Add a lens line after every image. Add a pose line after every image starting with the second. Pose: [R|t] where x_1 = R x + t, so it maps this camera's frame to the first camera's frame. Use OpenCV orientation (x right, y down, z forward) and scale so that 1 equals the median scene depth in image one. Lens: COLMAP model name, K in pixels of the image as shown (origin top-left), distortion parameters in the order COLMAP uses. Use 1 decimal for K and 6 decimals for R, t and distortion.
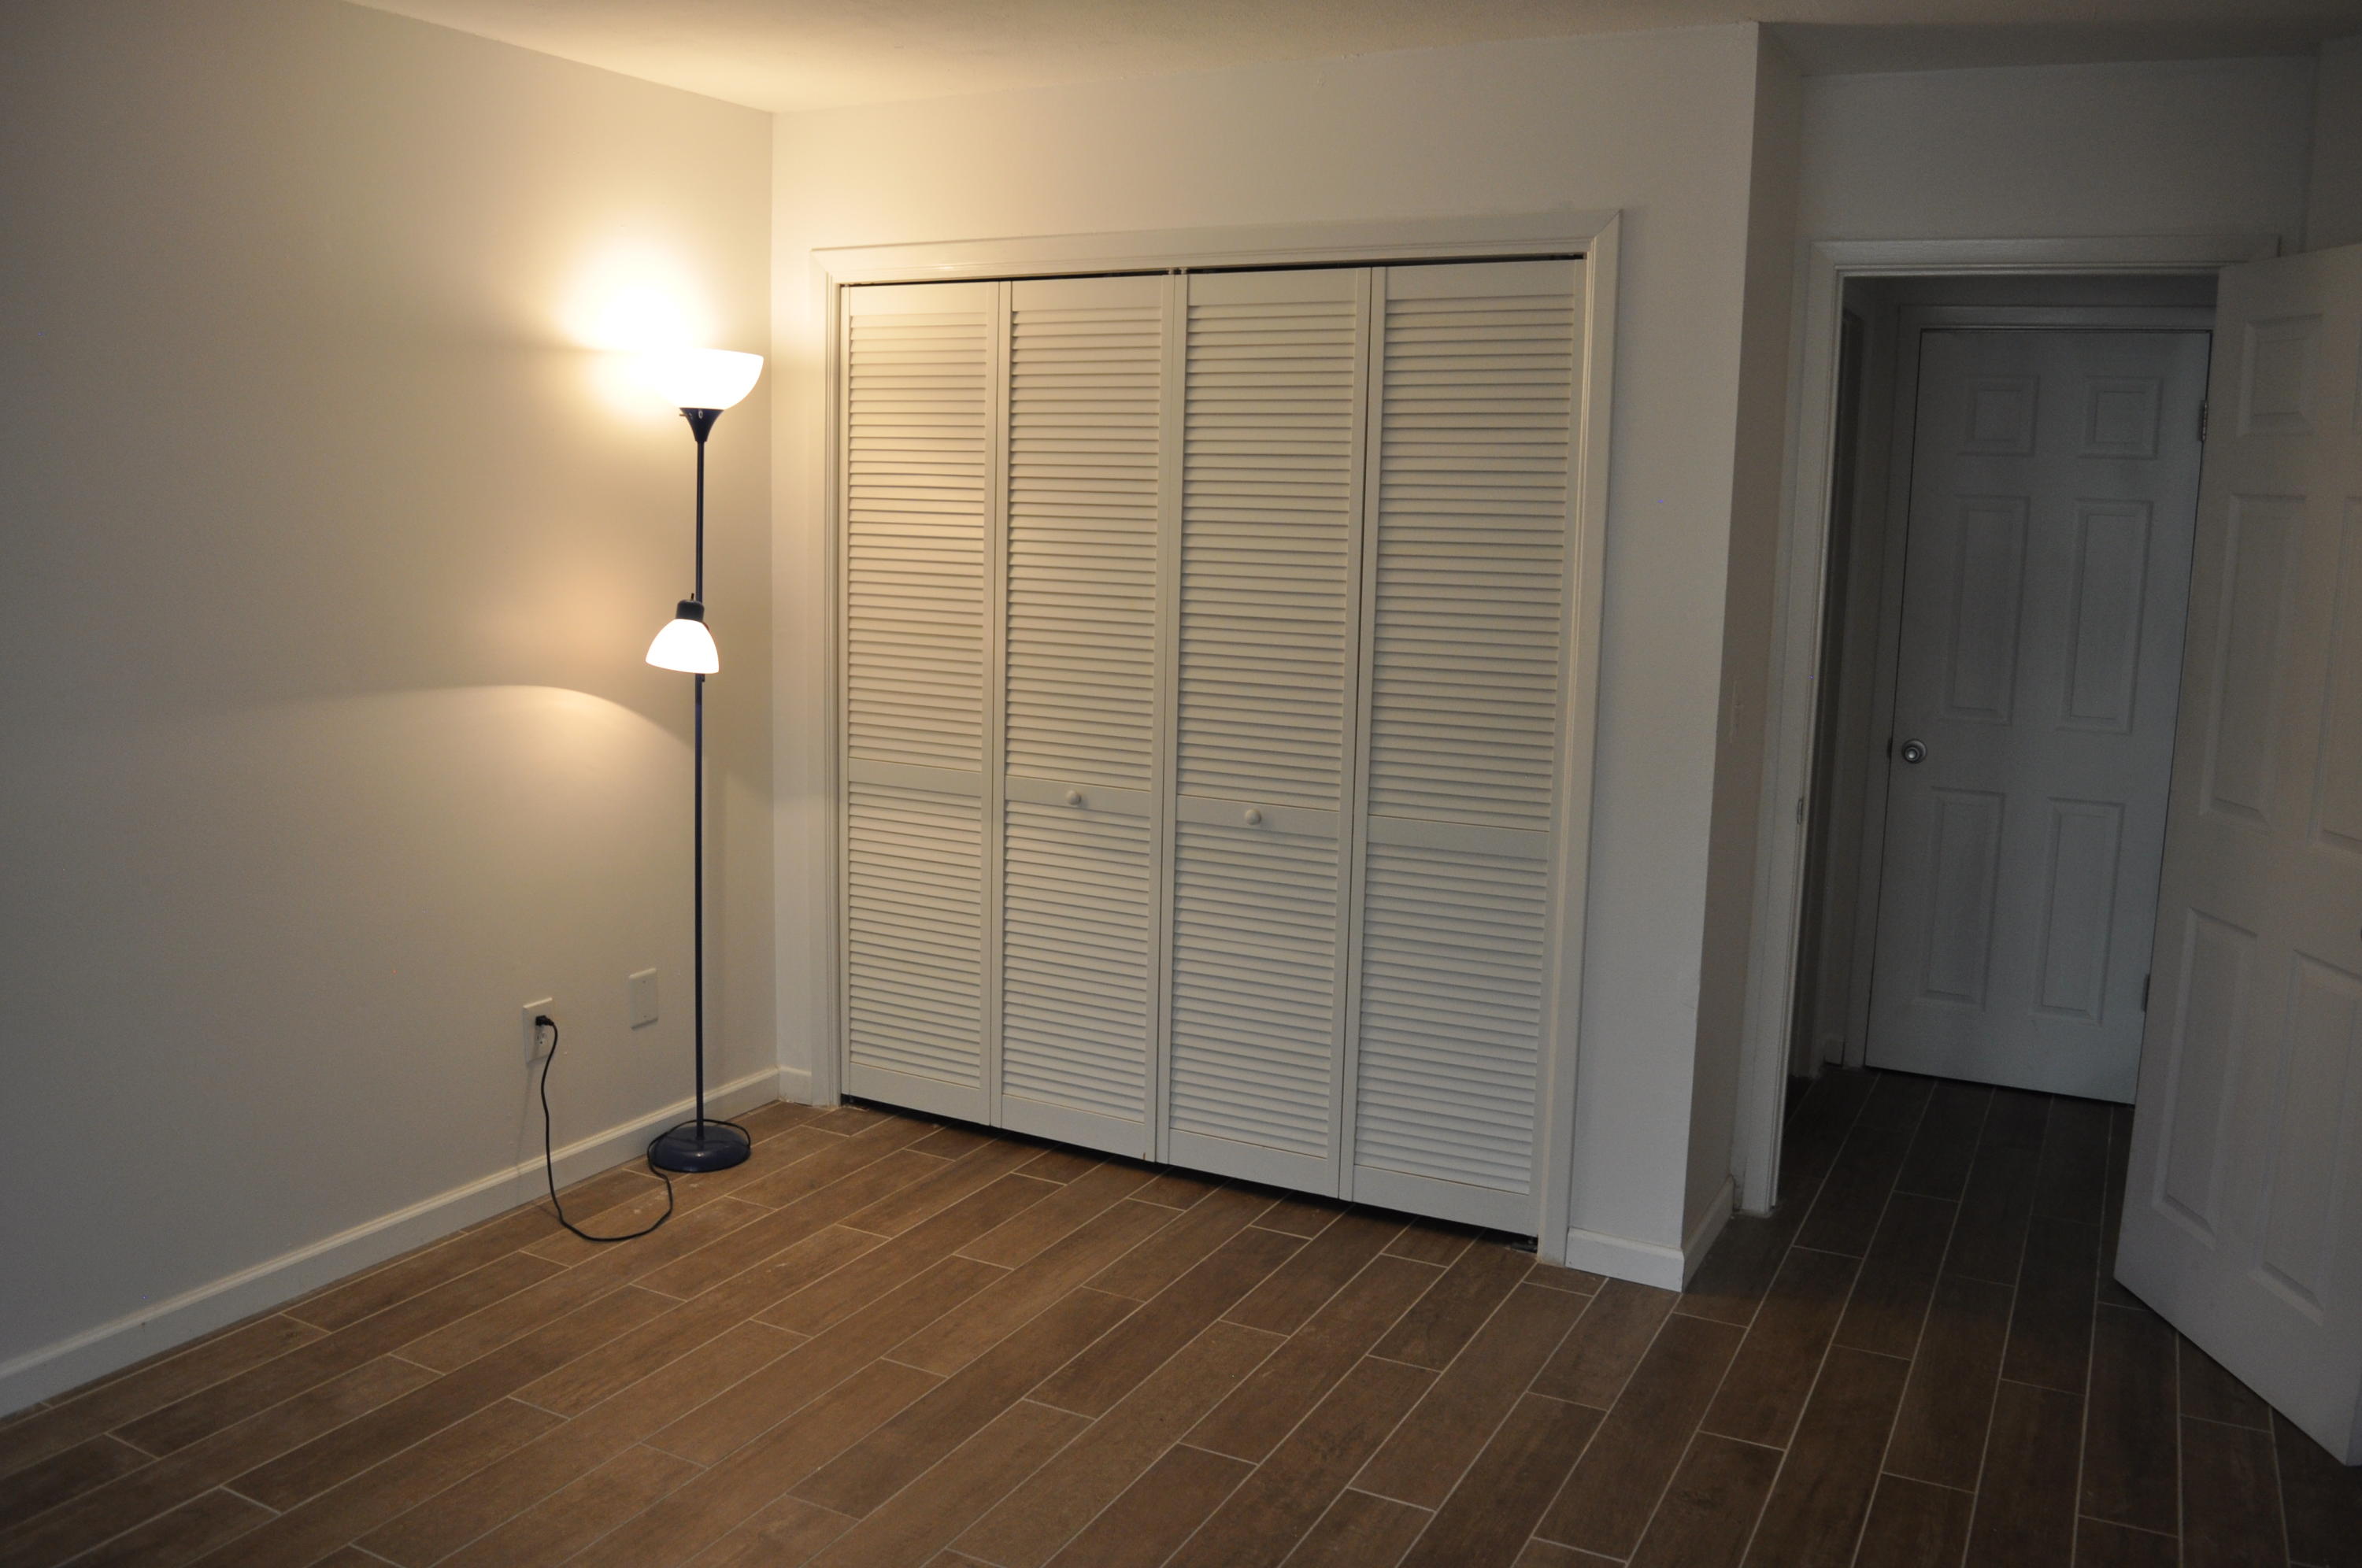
lens RADIAL K [[1848.2, 0, 1187.7], [0, 1848.2, 787.2], [0, 0, 1]] dist [-0.093631, 0.016117]
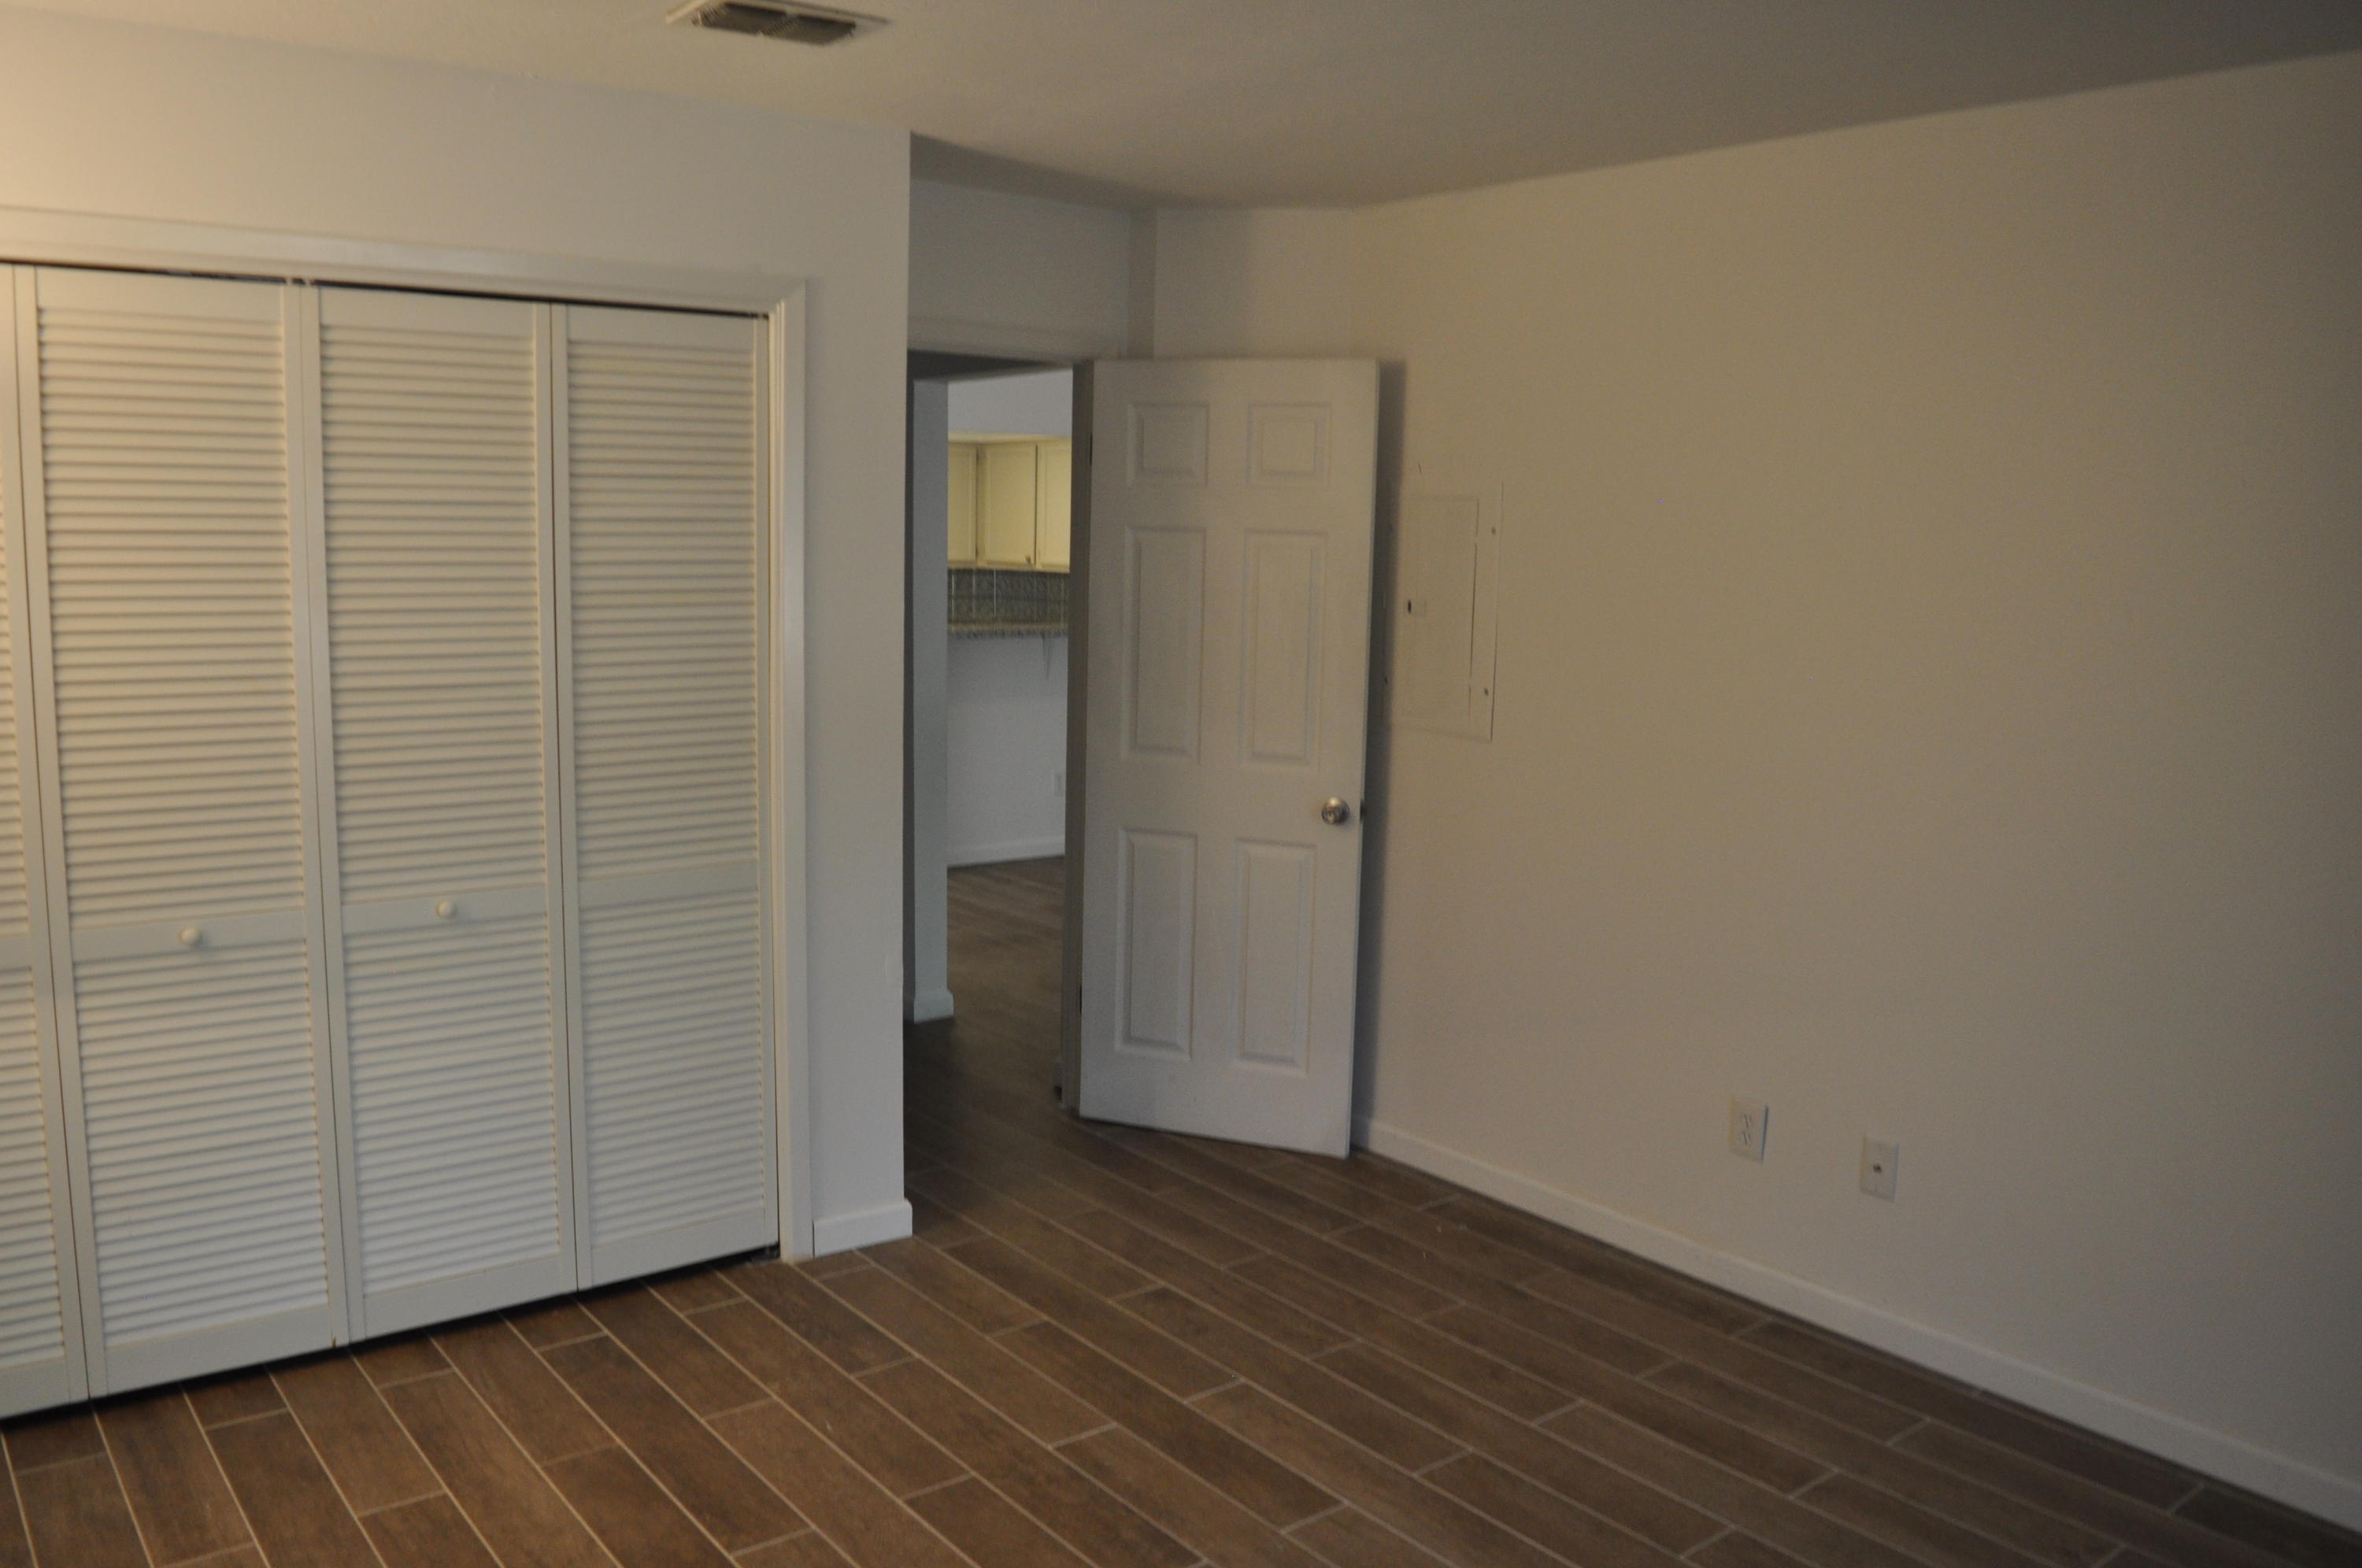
lens RADIAL K [[1848.2, 0, 1189.2], [0, 1848.2, 782.6], [0, 0, 1]] dist [-0.093631, 0.016117]
pose [[0.410230, -0.136423, 0.901721, -0.628473], [0.134306, 0.987005, 0.088224, -0.076970], [-0.902039, 0.084914, 0.423221, 0.321224]]
